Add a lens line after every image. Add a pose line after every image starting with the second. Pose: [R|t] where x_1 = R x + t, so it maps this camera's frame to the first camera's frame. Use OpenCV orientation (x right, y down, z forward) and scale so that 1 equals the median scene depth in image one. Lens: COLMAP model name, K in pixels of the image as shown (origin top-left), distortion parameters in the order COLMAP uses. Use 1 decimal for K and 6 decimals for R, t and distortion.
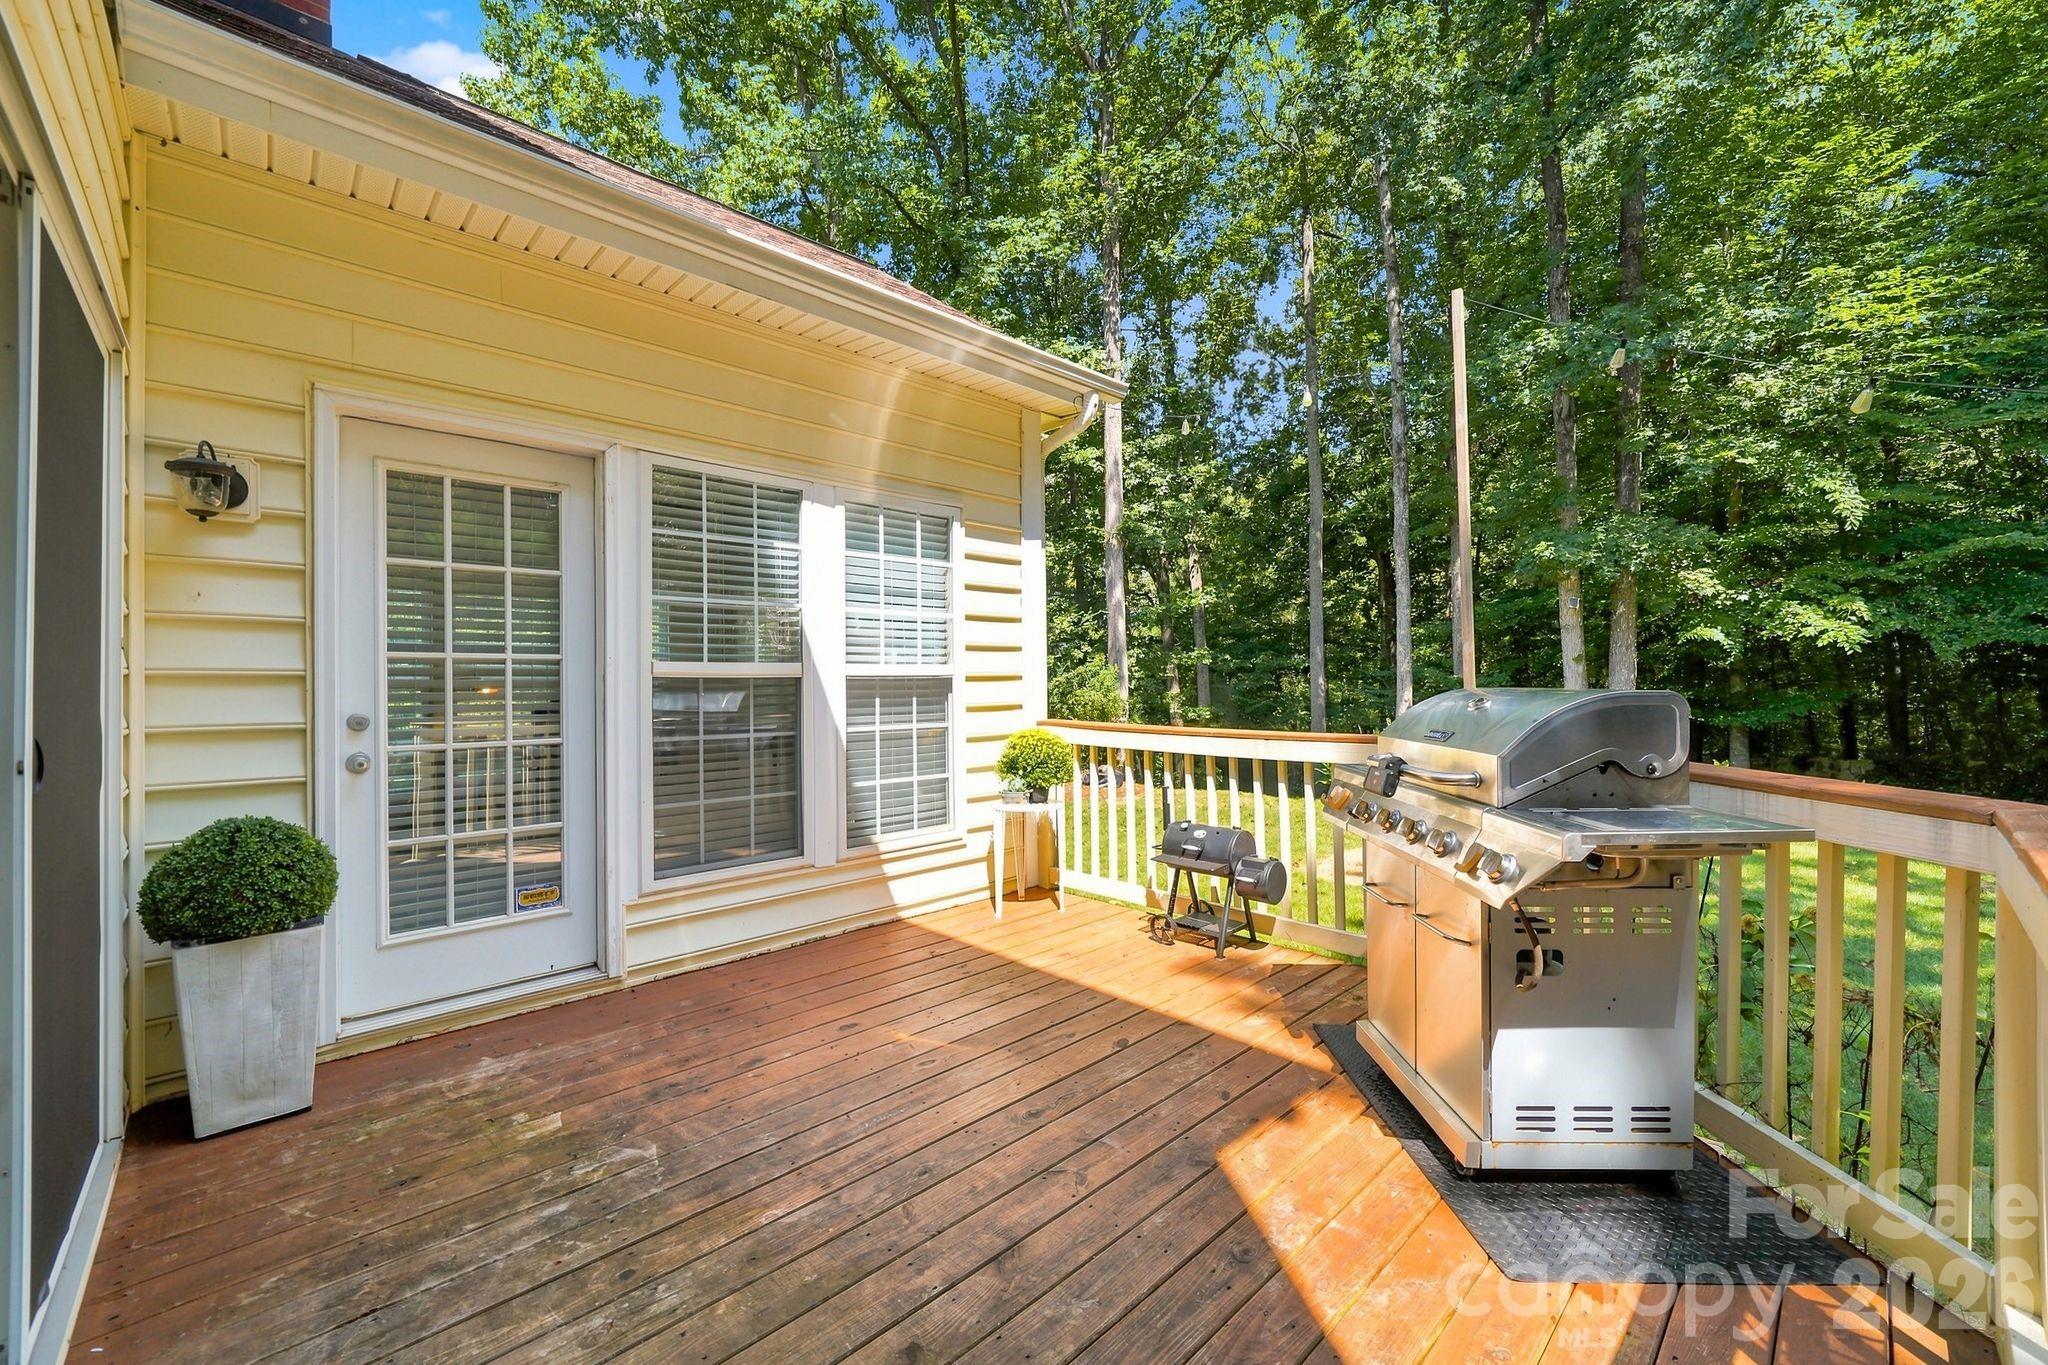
lens RADIAL K [[823.3, 0, 1022.6], [0, 823.3, 686.1], [0, 0, 1]] dist [-0.000356, 0.000135]
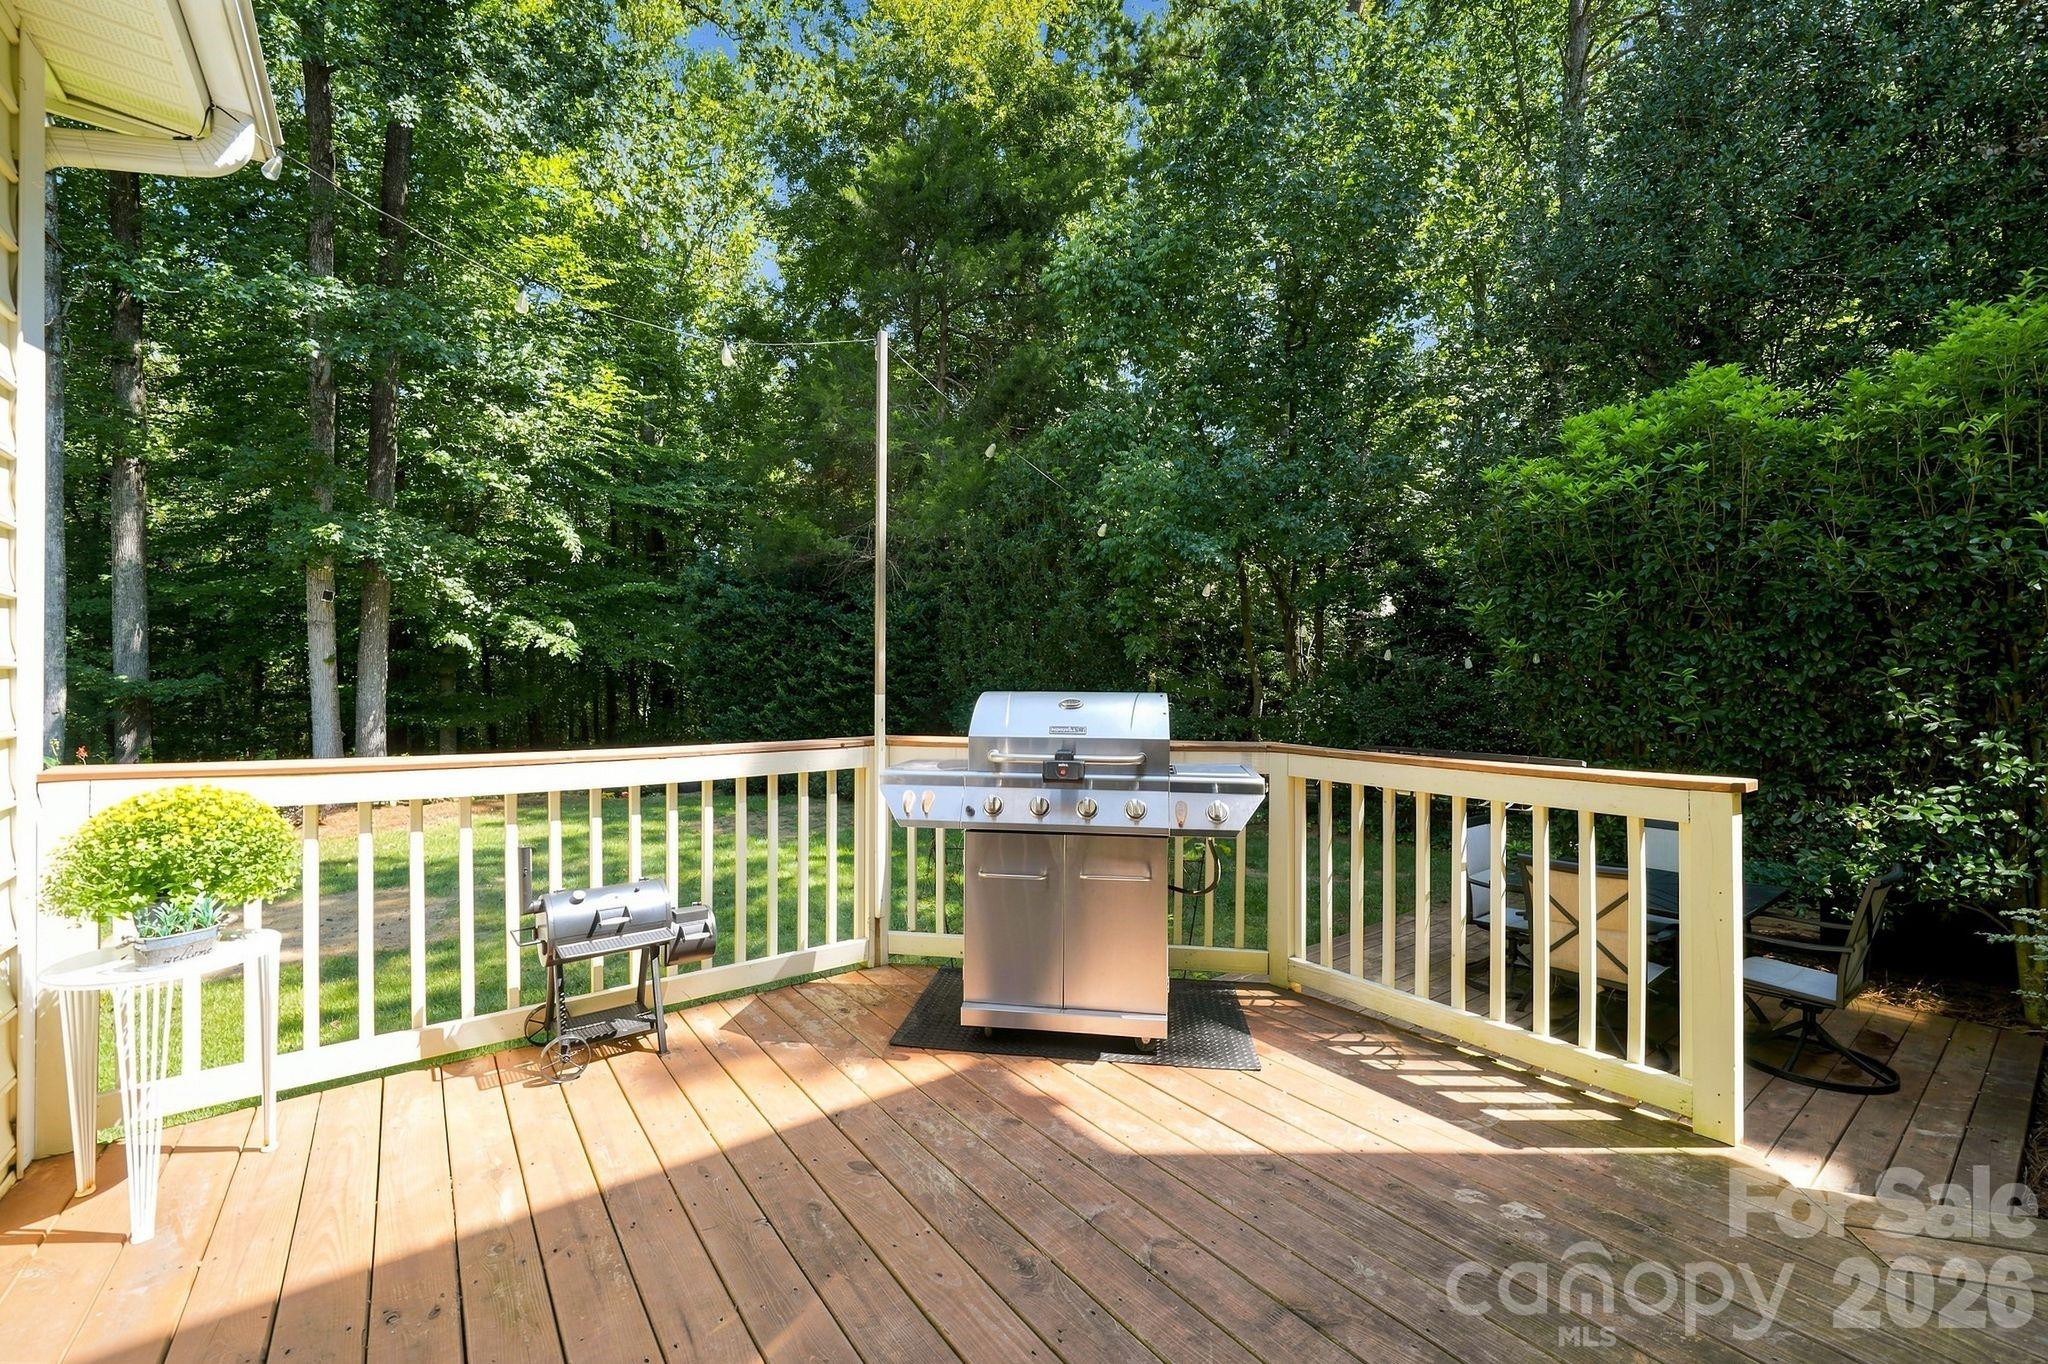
lens RADIAL K [[823.3, 0, 1022.7], [0, 823.3, 676.6], [0, 0, 1]] dist [-0.000356, 0.000135]
pose [[0.115995, 0.011694, 0.993181, -0.446168], [0.004996, 0.999911, -0.012356, -0.001498], [-0.993237, 0.006395, 0.115926, 0.561492]]
